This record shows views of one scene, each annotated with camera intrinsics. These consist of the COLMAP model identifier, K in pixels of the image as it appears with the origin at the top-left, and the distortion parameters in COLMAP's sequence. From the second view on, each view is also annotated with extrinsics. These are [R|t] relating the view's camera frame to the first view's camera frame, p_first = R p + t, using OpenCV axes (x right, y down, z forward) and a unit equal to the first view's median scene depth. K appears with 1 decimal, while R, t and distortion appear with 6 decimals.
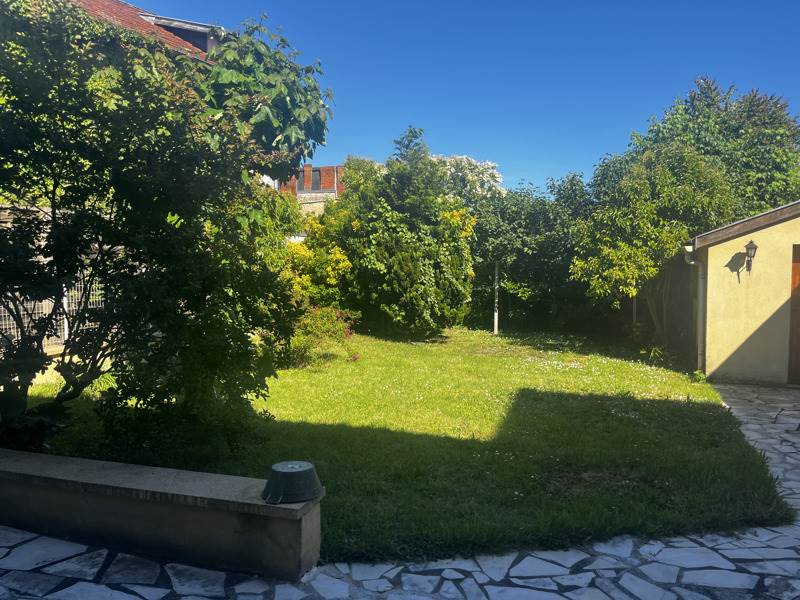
lens RADIAL K [[603.0, 0, 404.6], [0, 603.0, 297.9], [0, 0, 1]] dist [0.029938, -0.038052]
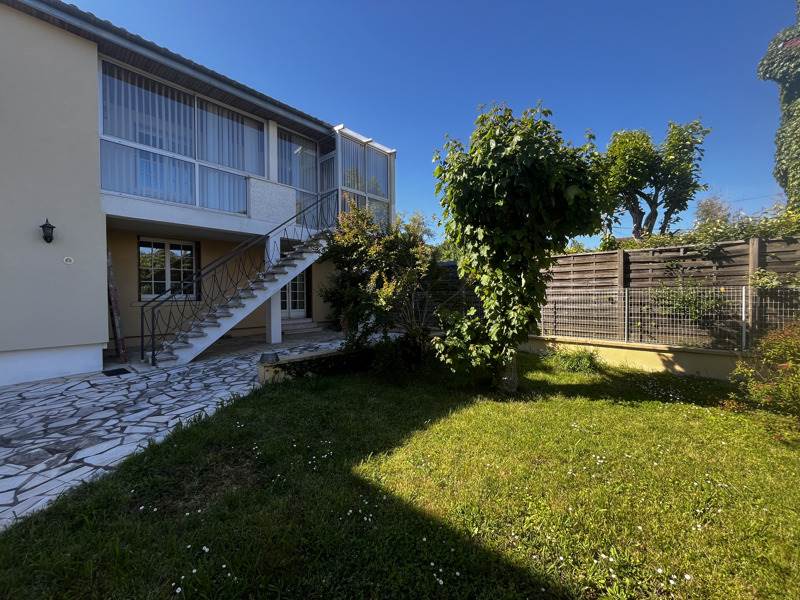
lens RADIAL K [[324.5, 0, 396.2], [0, 324.5, 301.5], [0, 0, 1]] dist [-0.003921, -0.000106]
pose [[-0.415938, 0.008945, -0.909349, 0.324878], [-0.051885, 0.998089, 0.033550, -0.023210], [0.907912, 0.061137, -0.414679, 0.695253]]
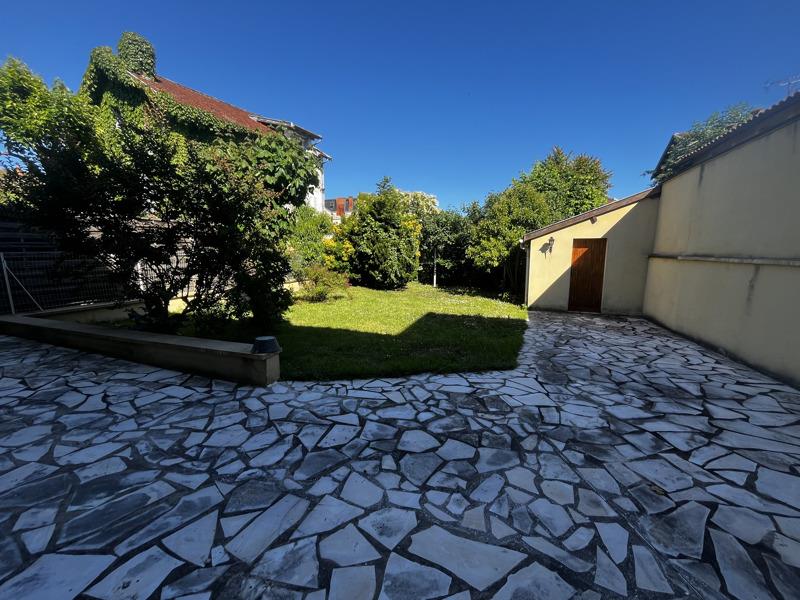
lens RADIAL K [[324.5, 0, 397.9], [0, 324.5, 296.8], [0, 0, 1]] dist [-0.003921, -0.000106]
pose [[0.999538, 0.002575, -0.030278, 0.104793], [-0.000014, 0.996443, 0.084272, 0.008103], [0.030388, -0.084233, 0.995983, -0.050499]]
